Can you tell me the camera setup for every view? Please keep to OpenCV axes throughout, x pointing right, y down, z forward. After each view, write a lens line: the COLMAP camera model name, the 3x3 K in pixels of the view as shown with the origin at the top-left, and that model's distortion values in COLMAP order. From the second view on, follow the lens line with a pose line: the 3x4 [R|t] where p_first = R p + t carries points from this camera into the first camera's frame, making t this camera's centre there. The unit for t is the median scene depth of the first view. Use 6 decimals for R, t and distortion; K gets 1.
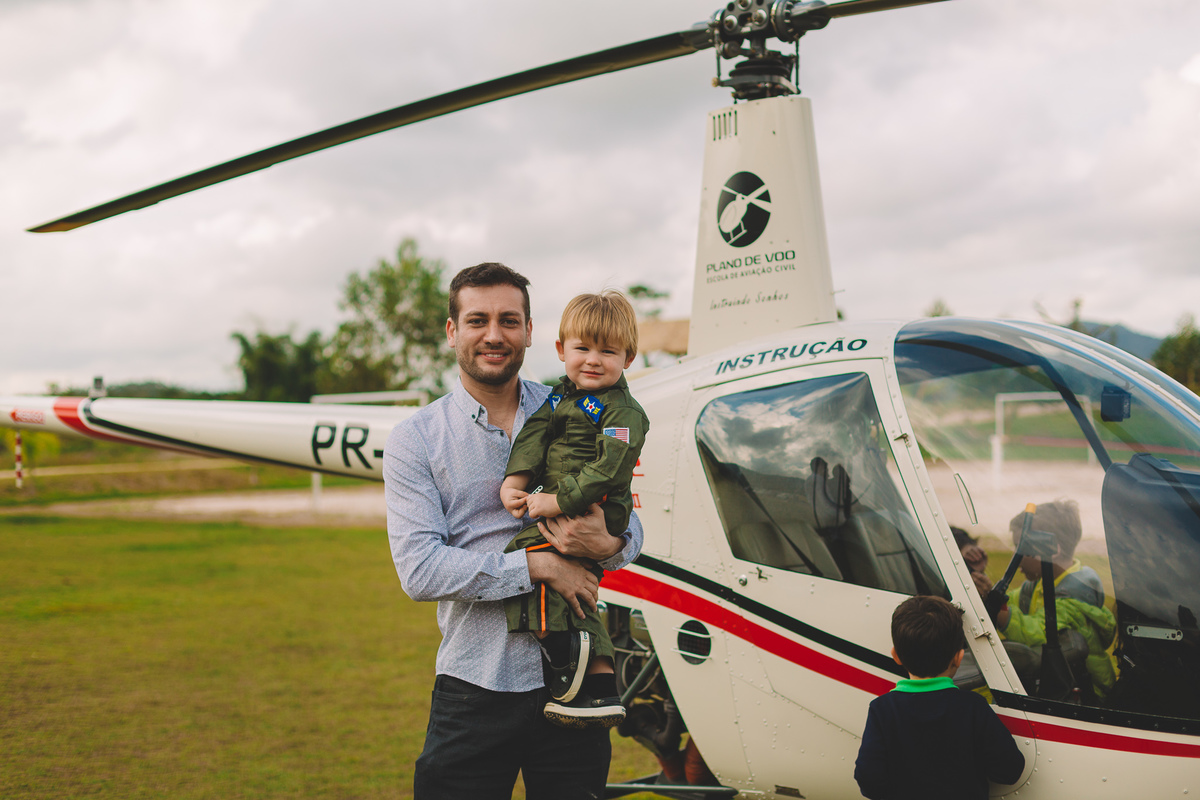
lens RADIAL K [[1783.1, 0, 600.0], [0, 1783.1, 400.0], [0, 0, 1]] dist [-0.003913, -0.108184]
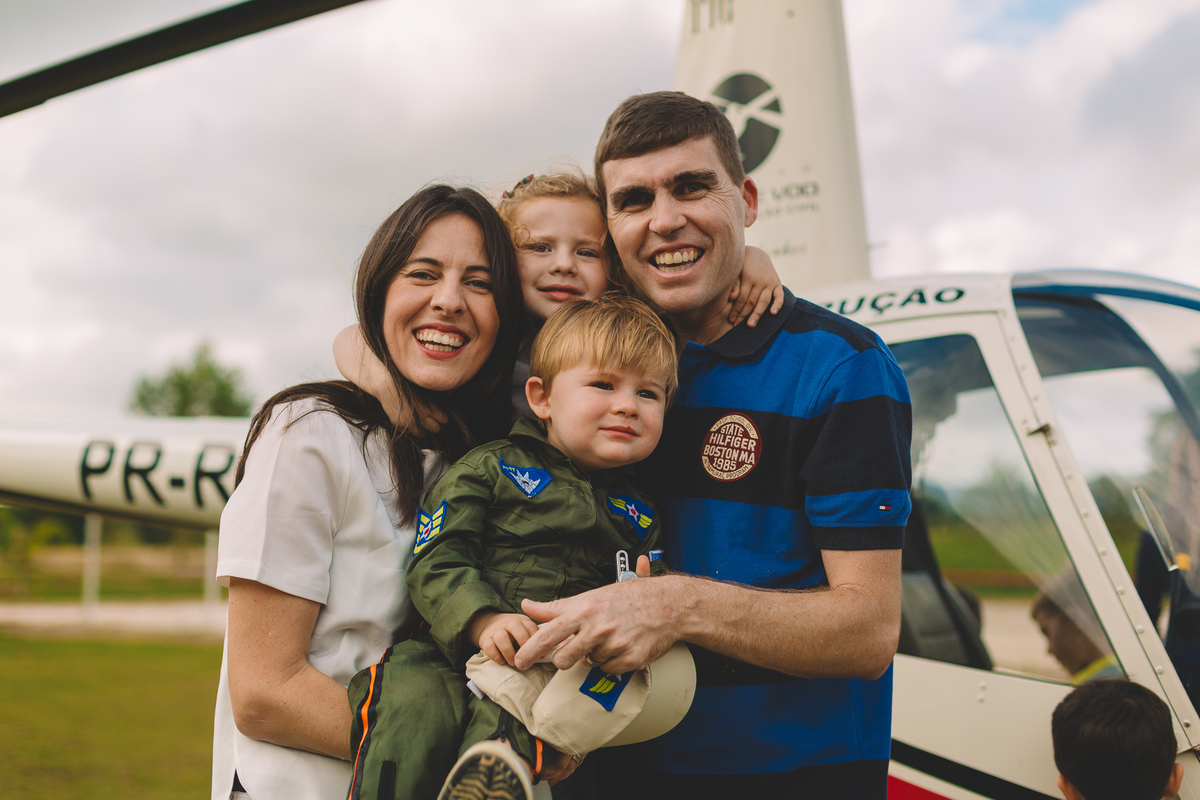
lens RADIAL K [[1783.1, 0, 600.0], [0, 1783.1, 400.0], [0, 0, 1]] dist [-0.003913, -0.108184]
pose [[0.992546, 0.043618, 0.113799, -0.046923], [-0.034882, 0.996370, -0.077657, 0.054146], [-0.116773, 0.073109, 0.990464, 0.334164]]
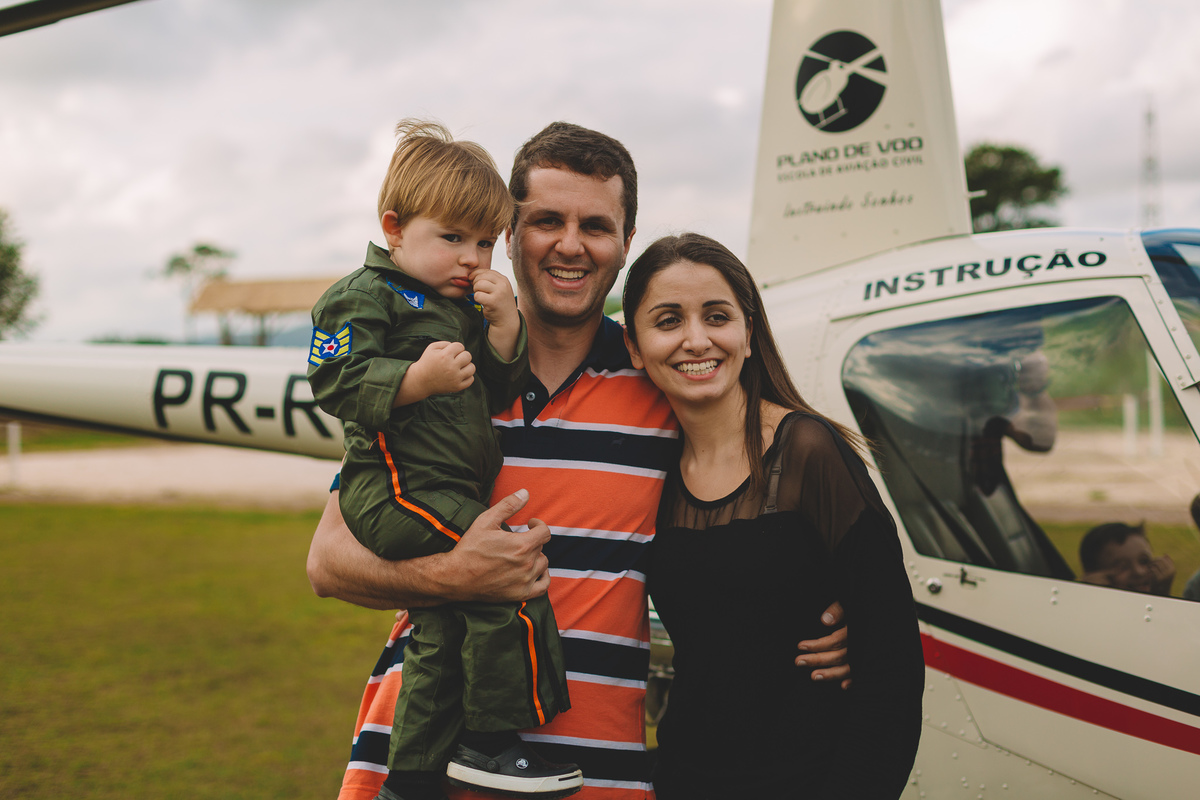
lens RADIAL K [[1783.1, 0, 600.0], [0, 1783.1, 400.0], [0, 0, 1]] dist [-0.003913, -0.108184]
pose [[0.967007, 0.001002, 0.254747, -0.207180], [-0.005974, 0.999806, 0.018746, 0.012375], [-0.254679, -0.019650, 0.966826, 0.307631]]
